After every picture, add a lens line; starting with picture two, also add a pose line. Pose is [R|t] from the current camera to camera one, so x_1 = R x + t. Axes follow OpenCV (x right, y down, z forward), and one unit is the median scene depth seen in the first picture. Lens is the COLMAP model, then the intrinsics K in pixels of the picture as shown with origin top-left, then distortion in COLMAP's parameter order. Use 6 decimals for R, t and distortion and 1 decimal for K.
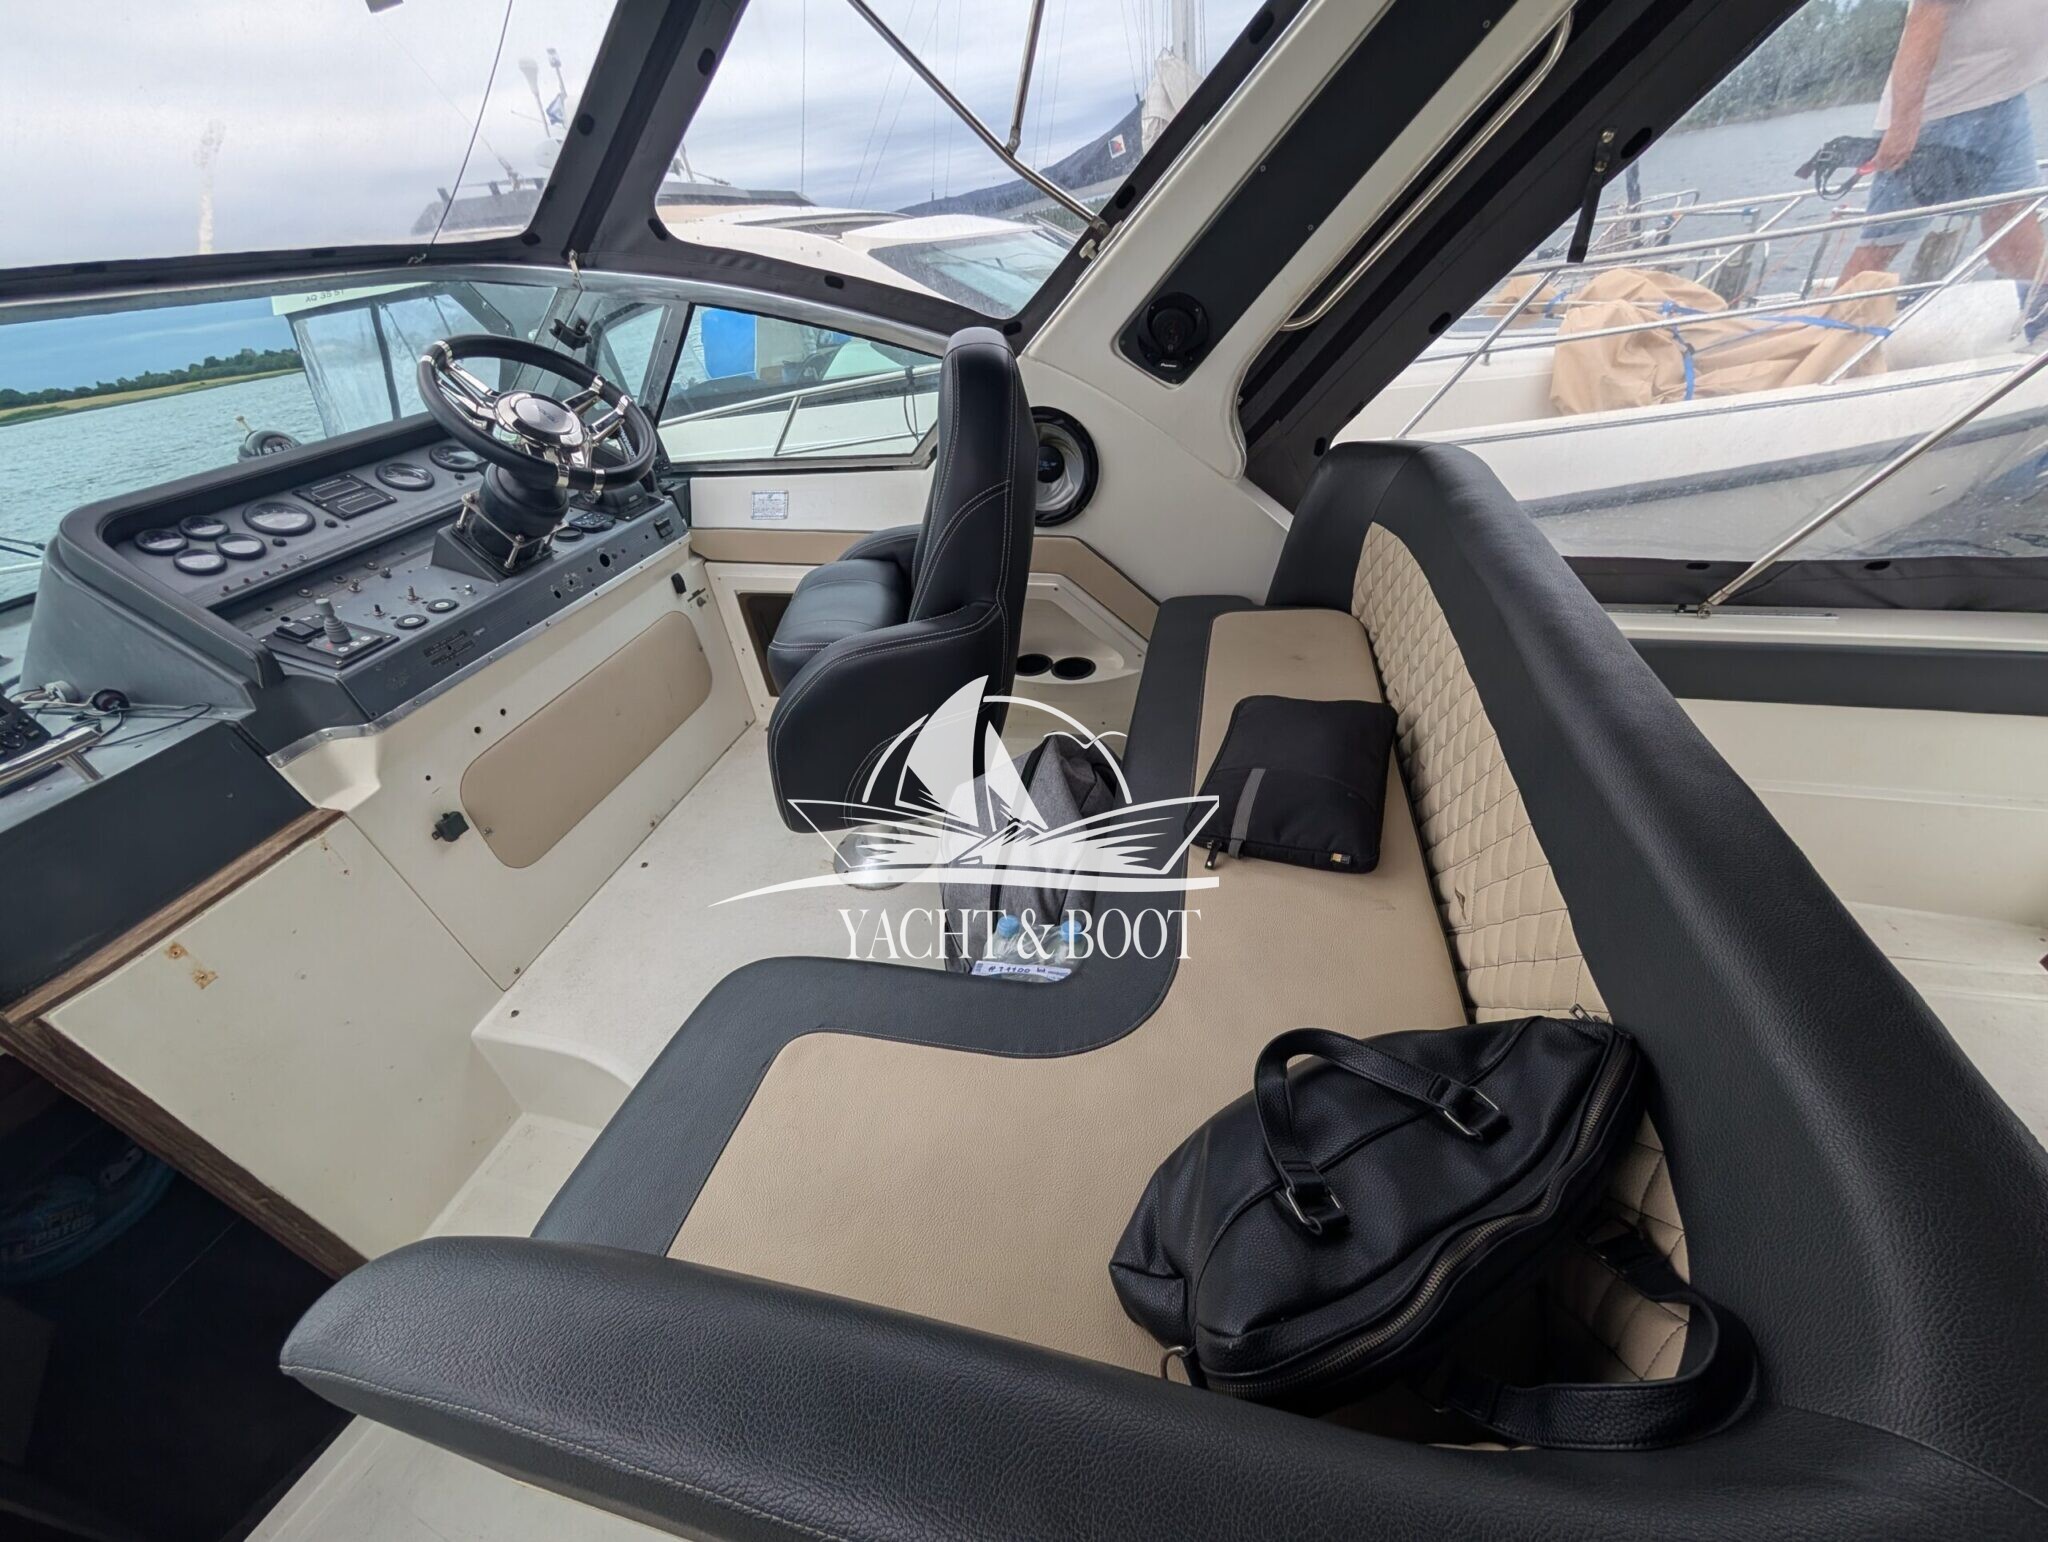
lens RADIAL K [[752.0, 0, 1016.8], [0, 752.0, 771.2], [0, 0, 1]] dist [-0.006506, 0.000263]
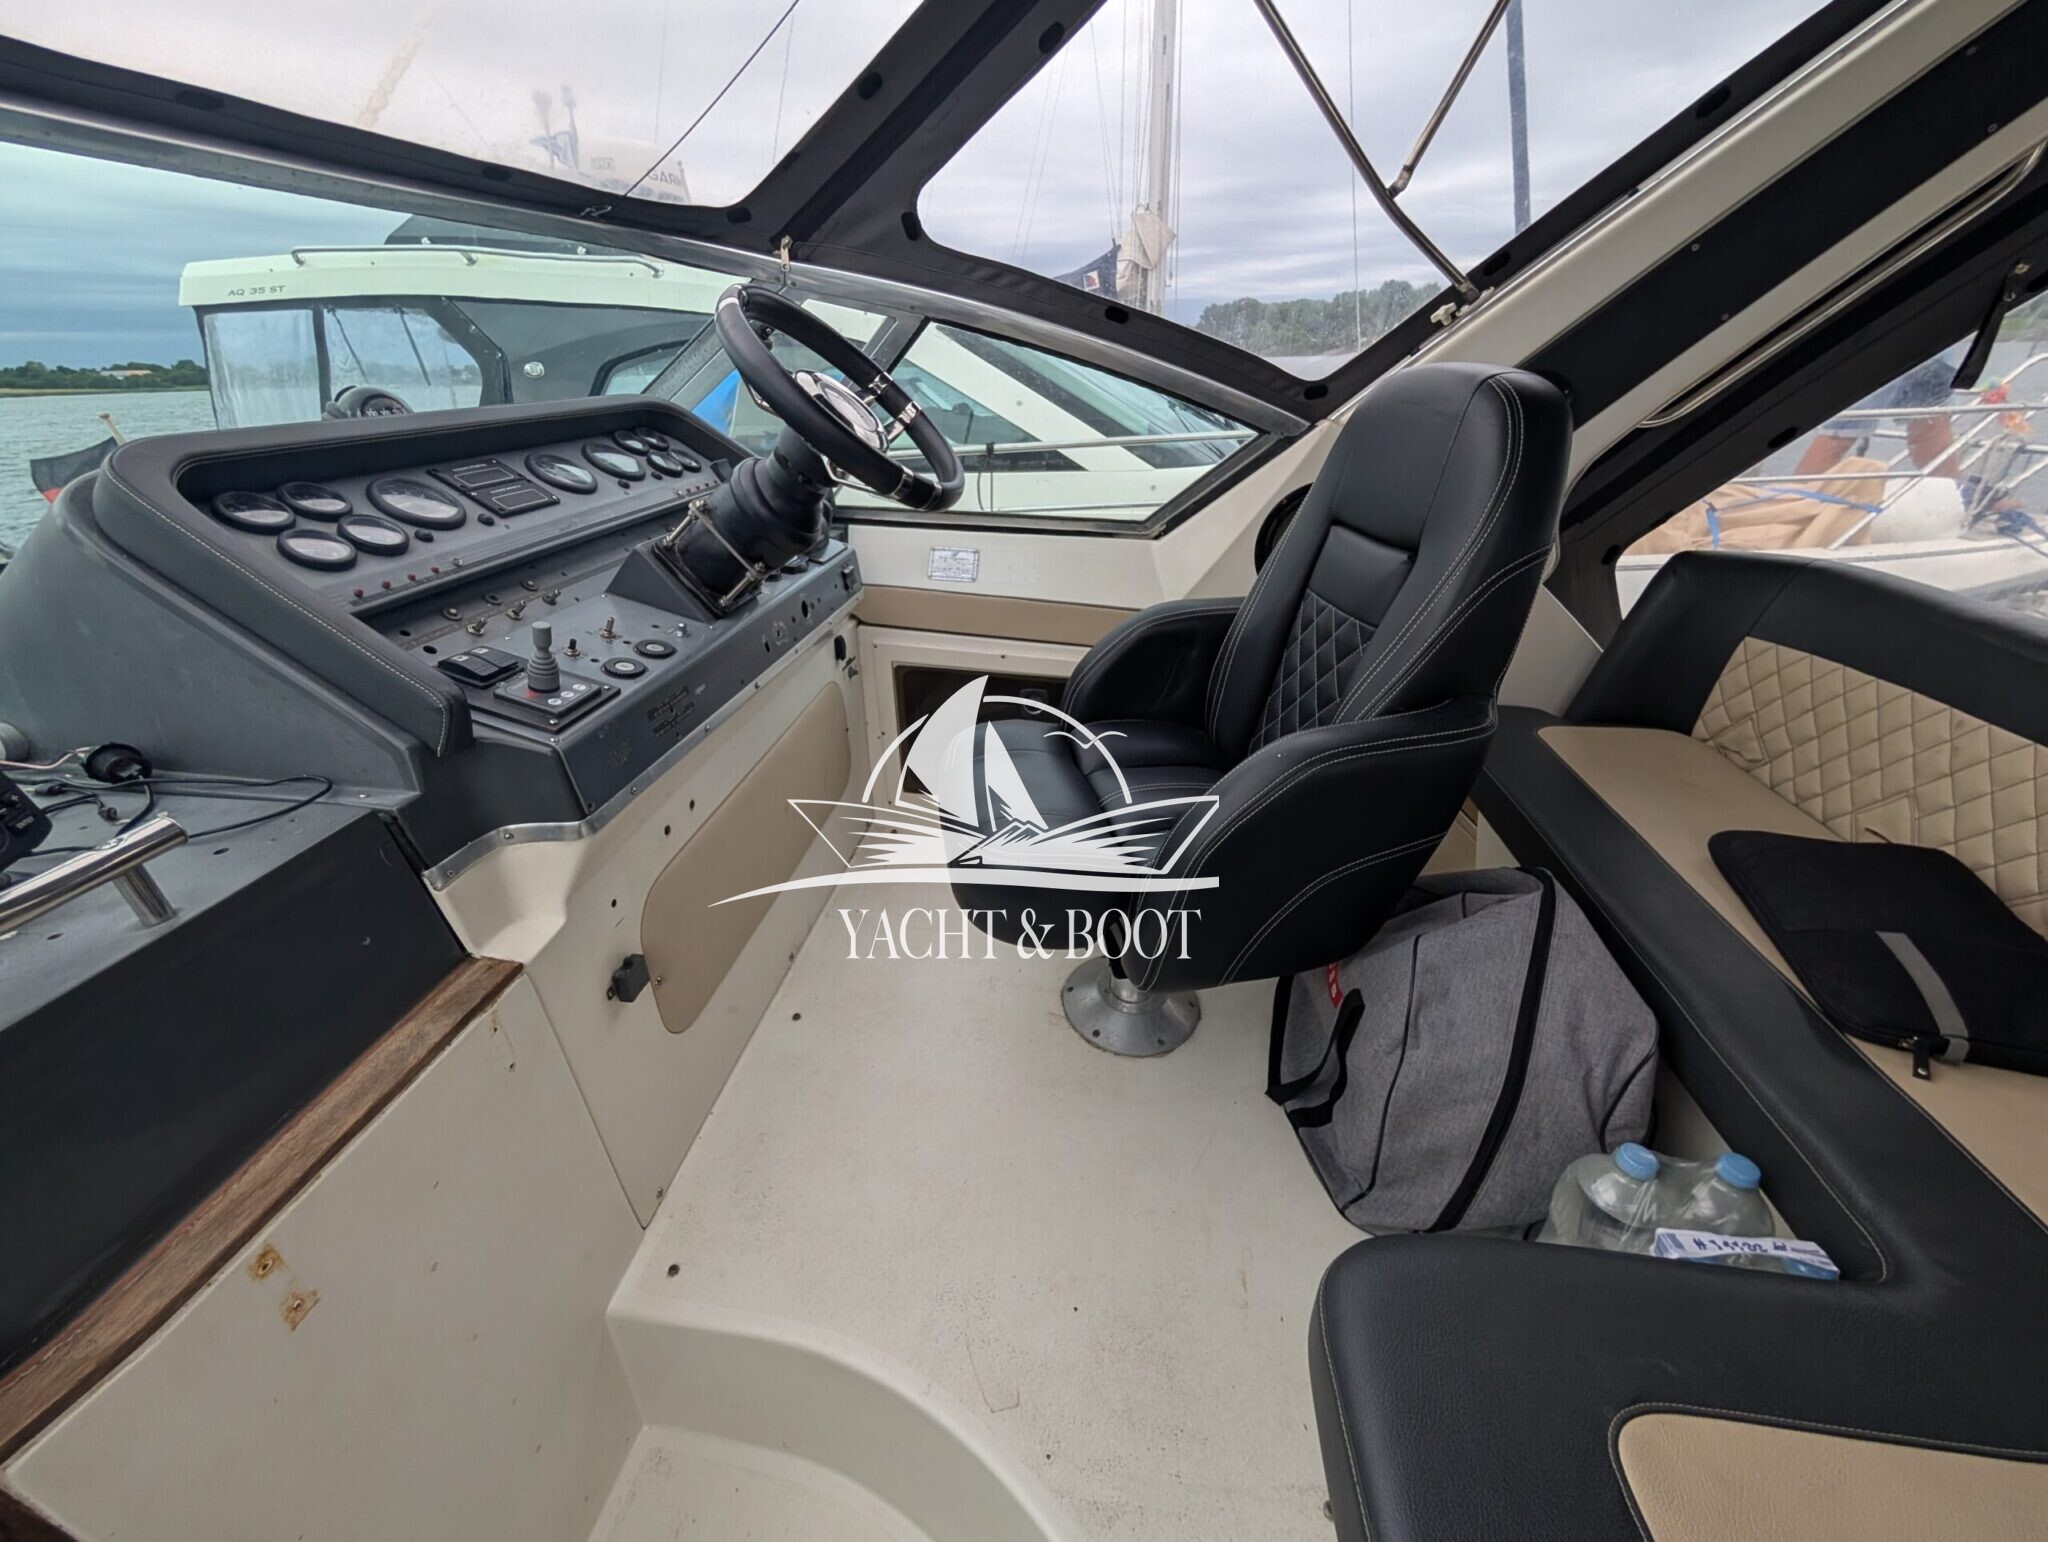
lens RADIAL K [[764.0, 0, 1028.6], [0, 764.0, 770.1], [0, 0, 1]] dist [-0.002236, 0.000135]
pose [[0.988480, 0.052426, 0.141981, -0.517128], [-0.033811, 0.990874, -0.130479, -0.030753], [-0.147526, 0.124175, 0.981232, 0.272445]]
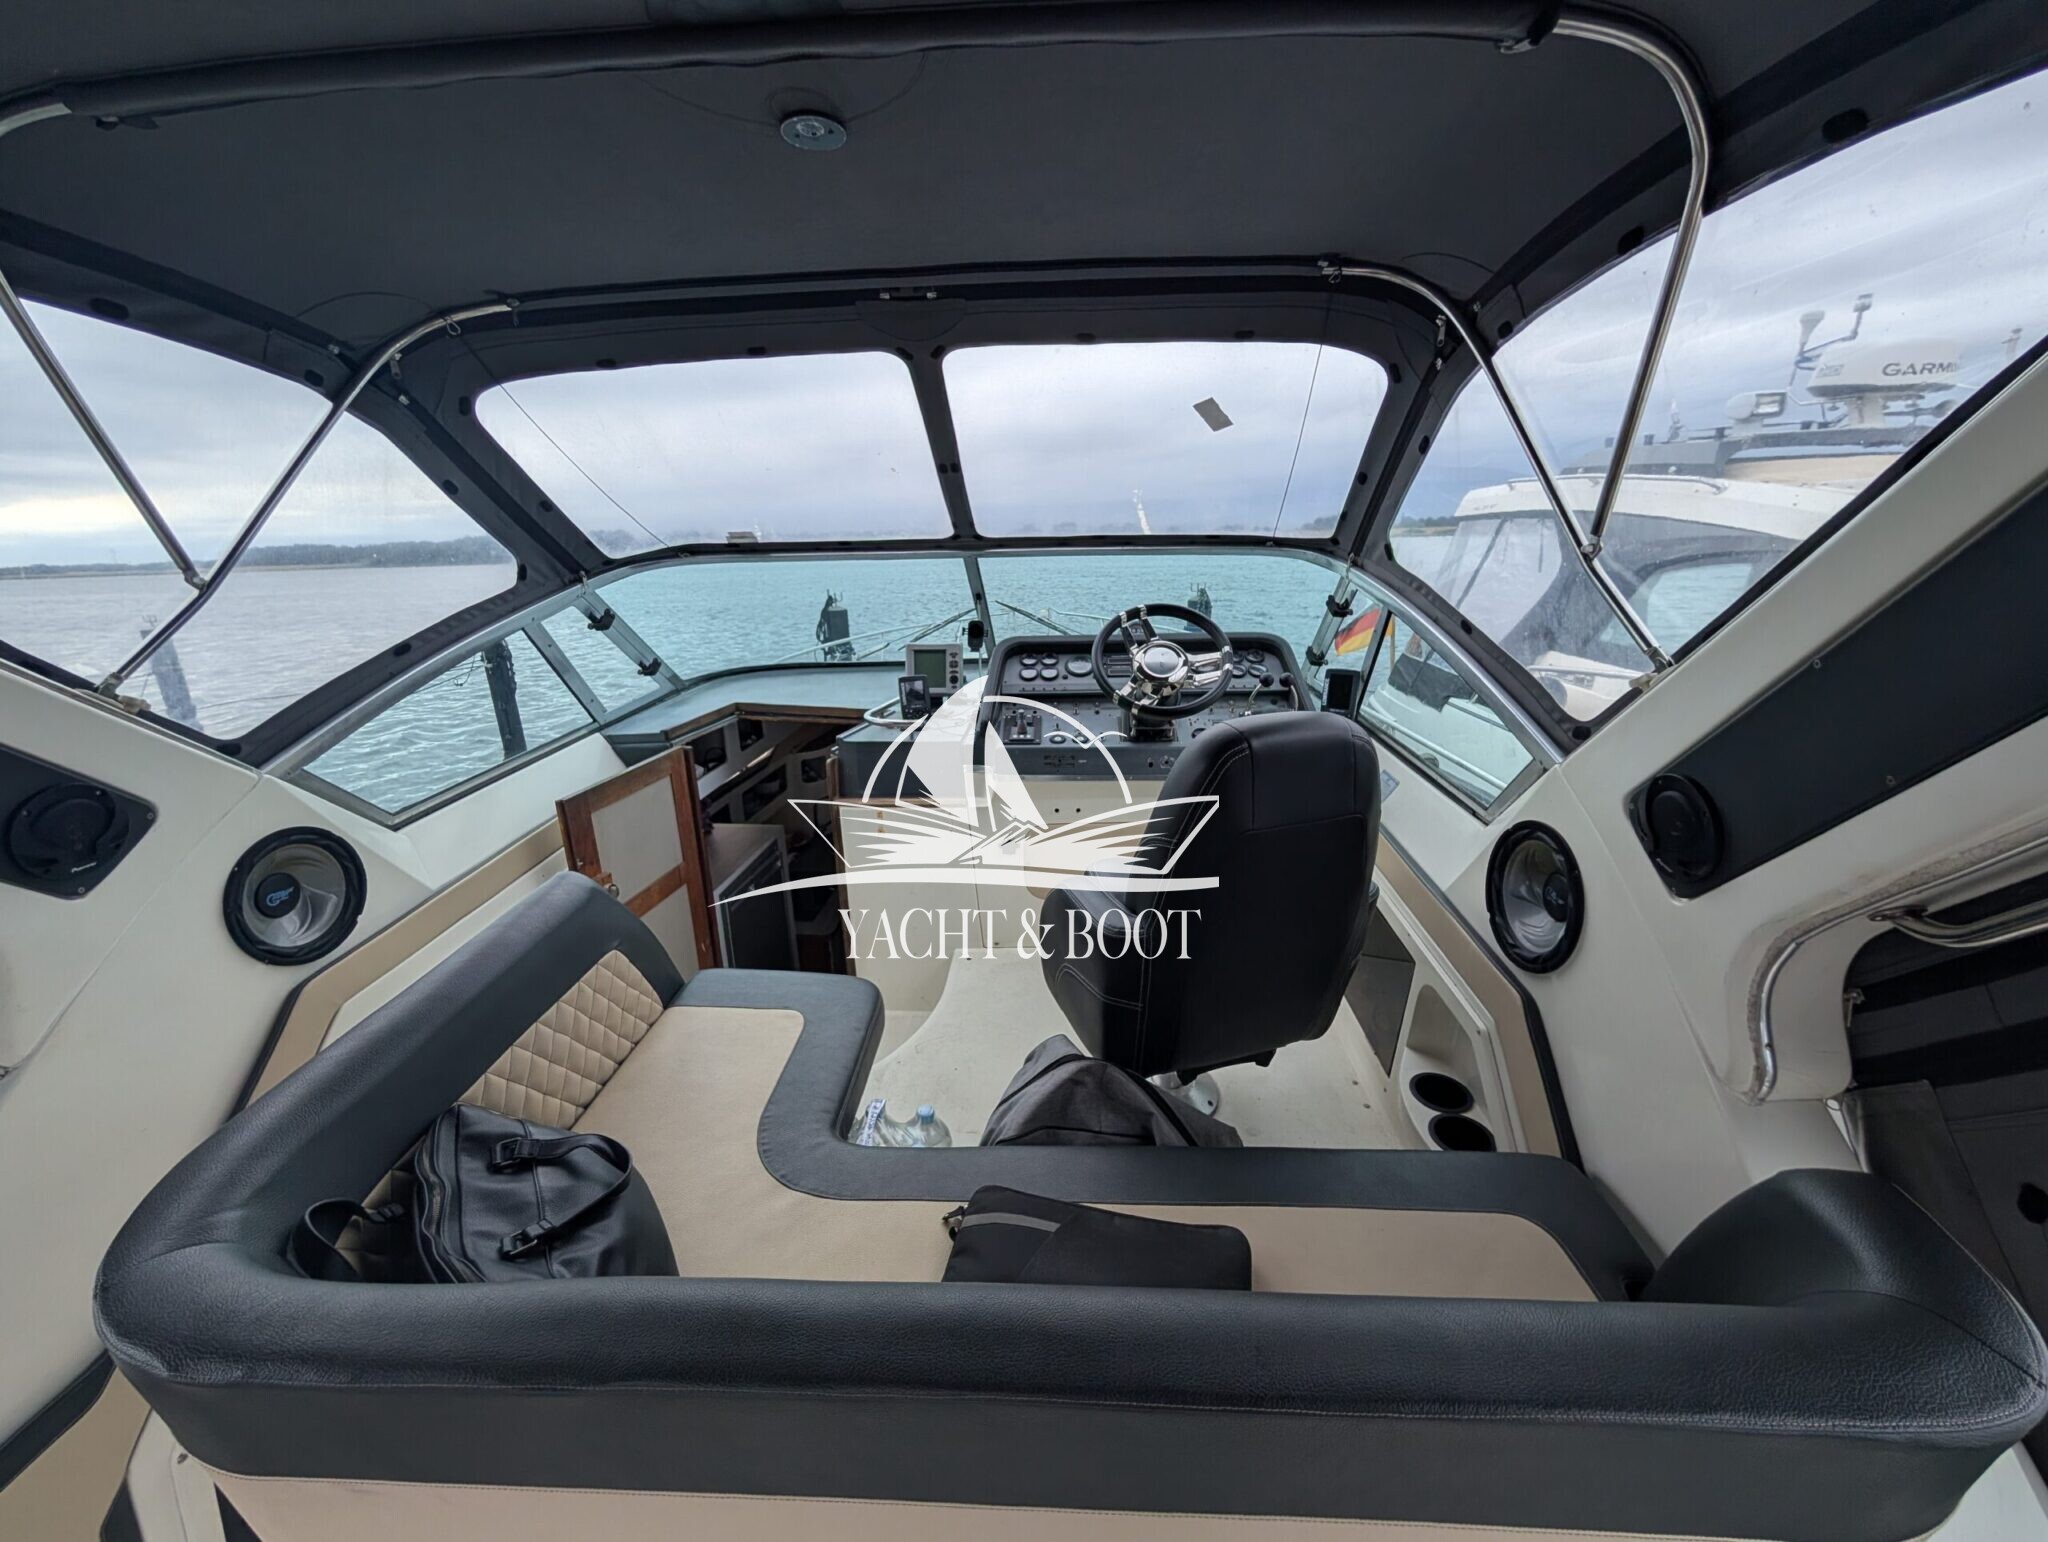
lens RADIAL K [[752.0, 0, 1016.8], [0, 752.0, 771.2], [0, 0, 1]] dist [-0.006506, 0.000263]
pose [[0.160298, 0.423613, -0.891547, 0.698918], [-0.564796, 0.780116, 0.269118, -0.524934], [0.809512, 0.460403, 0.364306, 0.317627]]
